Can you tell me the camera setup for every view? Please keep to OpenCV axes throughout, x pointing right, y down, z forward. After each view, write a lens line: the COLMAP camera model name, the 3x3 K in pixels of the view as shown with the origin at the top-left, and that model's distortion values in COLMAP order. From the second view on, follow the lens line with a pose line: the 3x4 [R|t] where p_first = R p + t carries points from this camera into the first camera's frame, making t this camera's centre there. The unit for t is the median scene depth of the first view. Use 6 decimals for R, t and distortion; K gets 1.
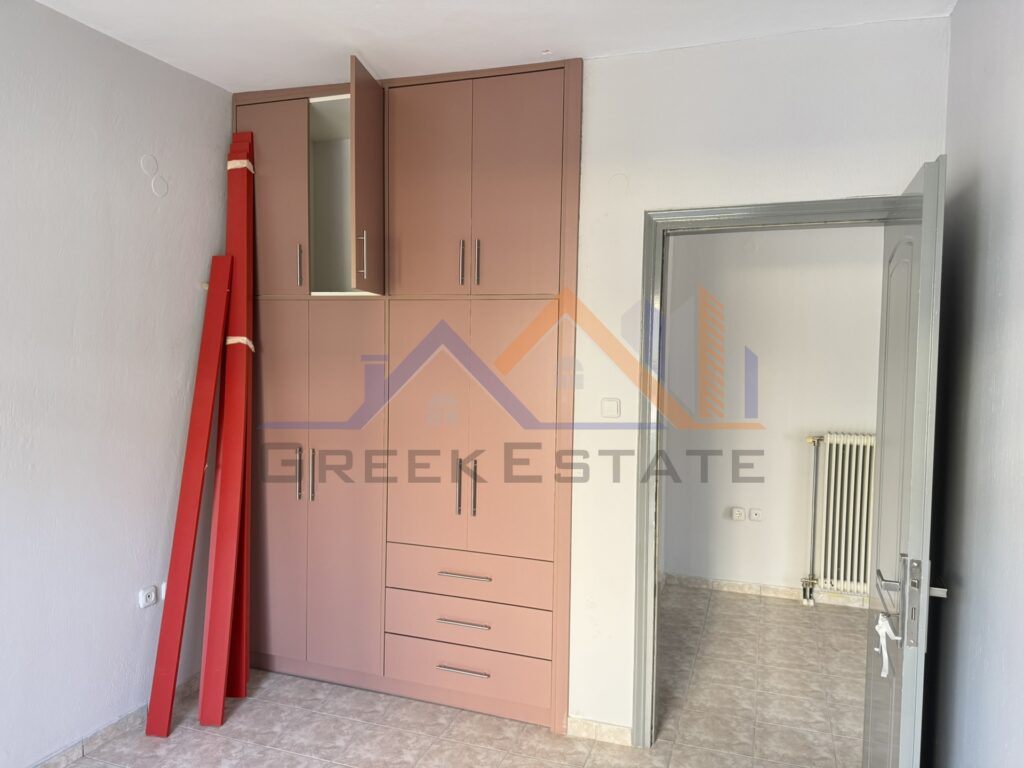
lens RADIAL K [[723.5, 0, 513.5], [0, 723.5, 385.4], [0, 0, 1]] dist [0.045240, -0.057446]
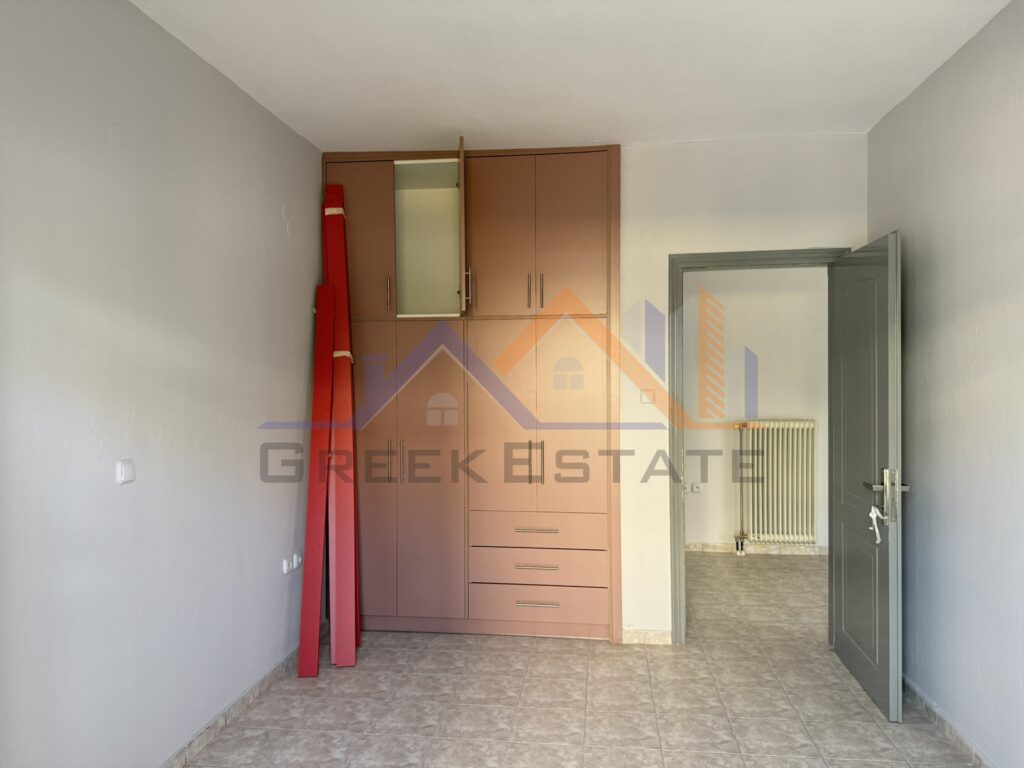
lens RADIAL K [[723.5, 0, 509.8], [0, 723.5, 380.3], [0, 0, 1]] dist [0.045240, -0.057446]
pose [[0.977012, -0.025252, 0.211684, -0.362672], [0.033682, 0.998773, -0.036312, 0.036818], [-0.210507, 0.042608, 0.976663, -0.252425]]
